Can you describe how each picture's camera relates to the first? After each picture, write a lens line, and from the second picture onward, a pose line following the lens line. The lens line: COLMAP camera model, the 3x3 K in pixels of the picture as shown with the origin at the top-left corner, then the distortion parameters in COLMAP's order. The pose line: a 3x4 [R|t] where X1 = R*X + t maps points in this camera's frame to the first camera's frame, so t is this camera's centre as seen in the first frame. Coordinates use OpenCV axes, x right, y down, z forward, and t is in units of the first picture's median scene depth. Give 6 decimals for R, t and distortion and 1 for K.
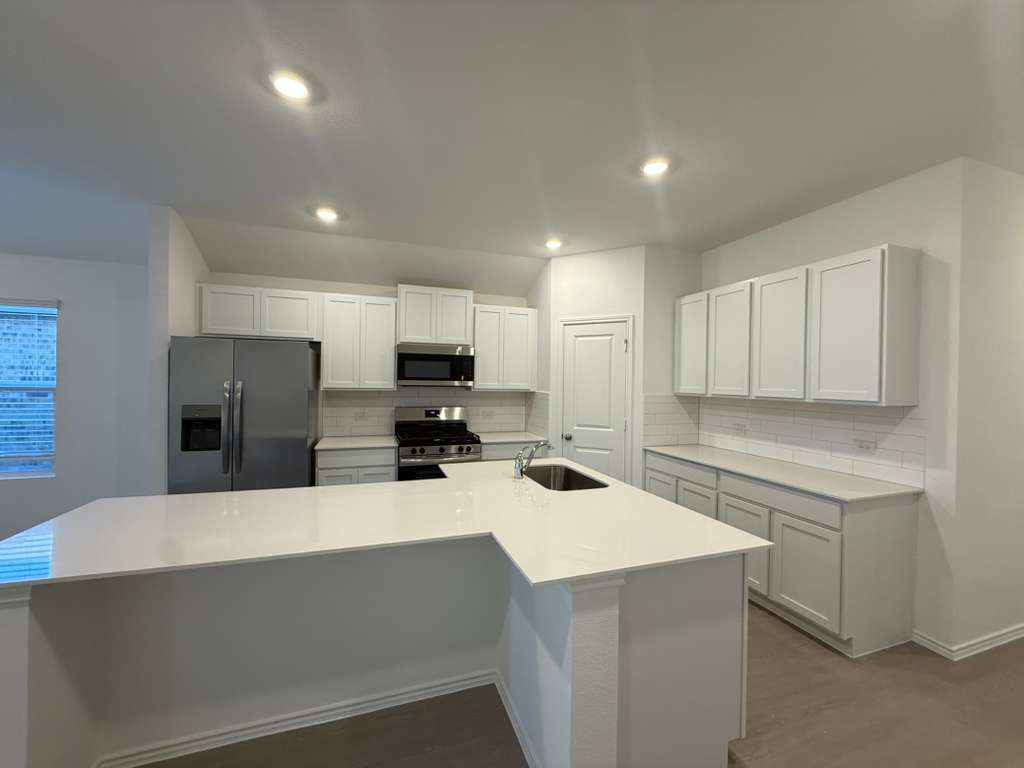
lens RADIAL K [[409.1, 0, 512.0], [0, 409.1, 384.0], [0, 0, 1]] dist [0.000824, 0.000119]
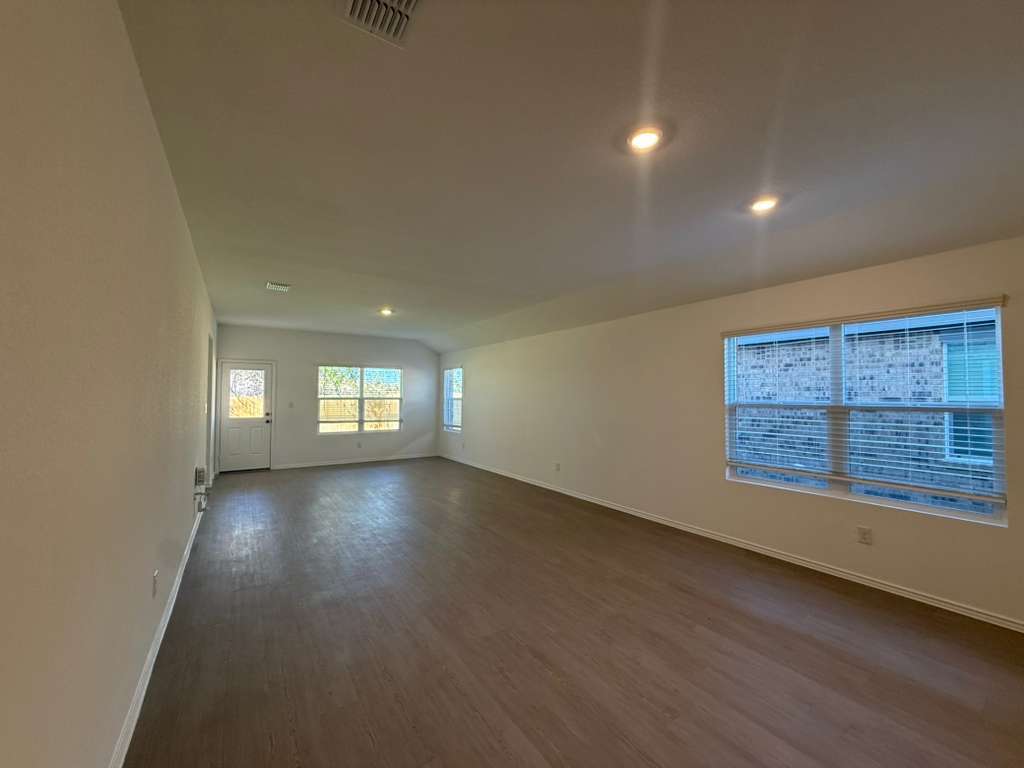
lens RADIAL K [[409.1, 0, 512.0], [0, 409.1, 384.0], [0, 0, 1]] dist [0.000824, 0.000119]
pose [[0.244476, -0.040599, -0.968805, -0.558590], [-0.007343, 0.999017, -0.043718, 0.001920], [0.969628, 0.017802, 0.243937, -0.071647]]
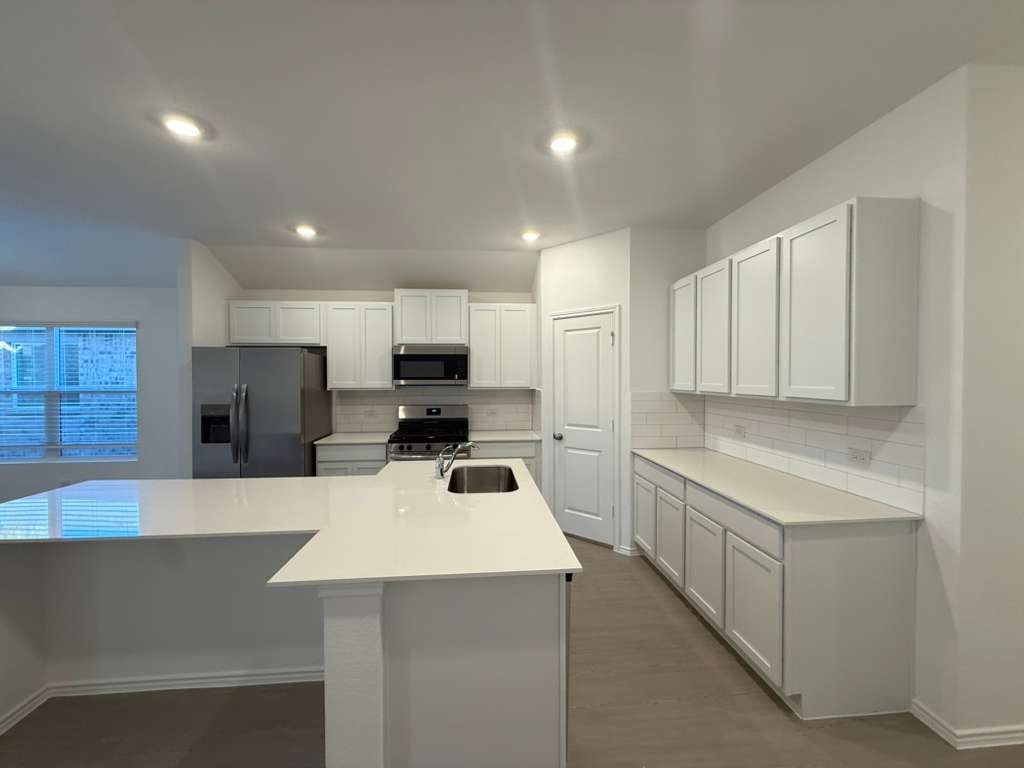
lens RADIAL K [[409.1, 0, 512.0], [0, 409.1, 384.0], [0, 0, 1]] dist [0.000824, 0.000119]
pose [[0.969421, -0.013104, -0.245053, 0.299391], [0.015489, 0.999850, 0.007809, -0.002953], [0.244914, -0.011366, 0.969478, 0.054626]]
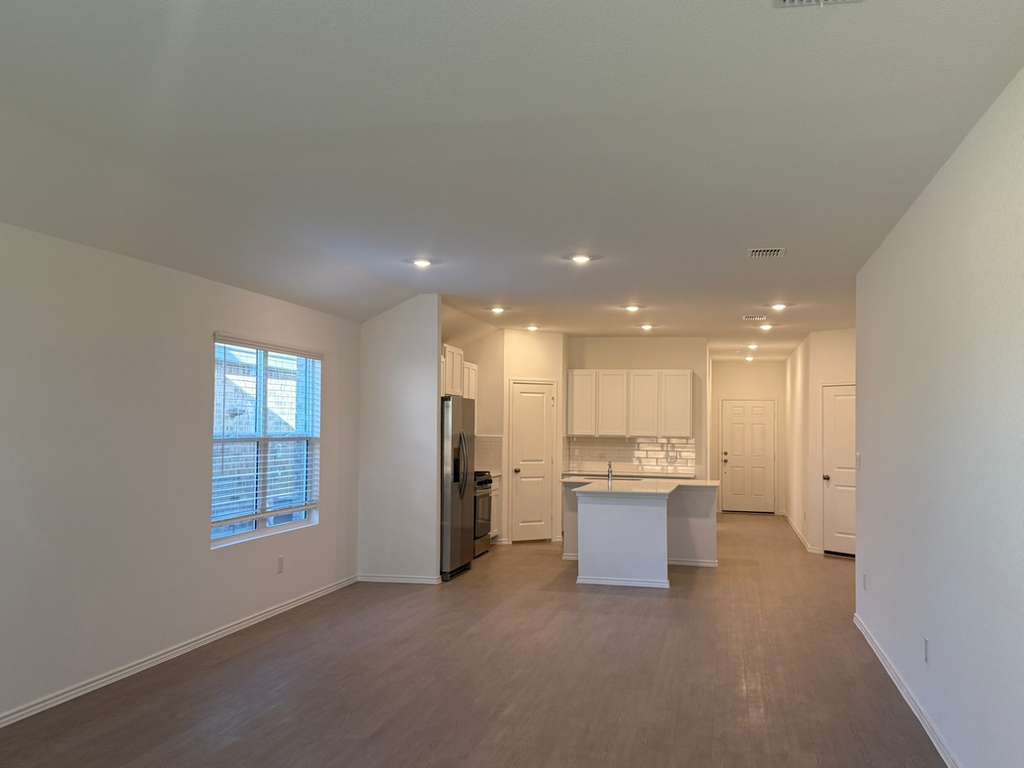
lens RADIAL K [[1019.2, 0, 512.0], [0, 1019.2, 384.0], [0, 0, 1]] dist [0.108743, 0.001454]
pose [[0.514909, 0.029993, 0.856720, -2.961818], [0.000808, 0.999370, -0.035472, -0.031724], [-0.857245, 0.018958, 0.514560, -0.726505]]
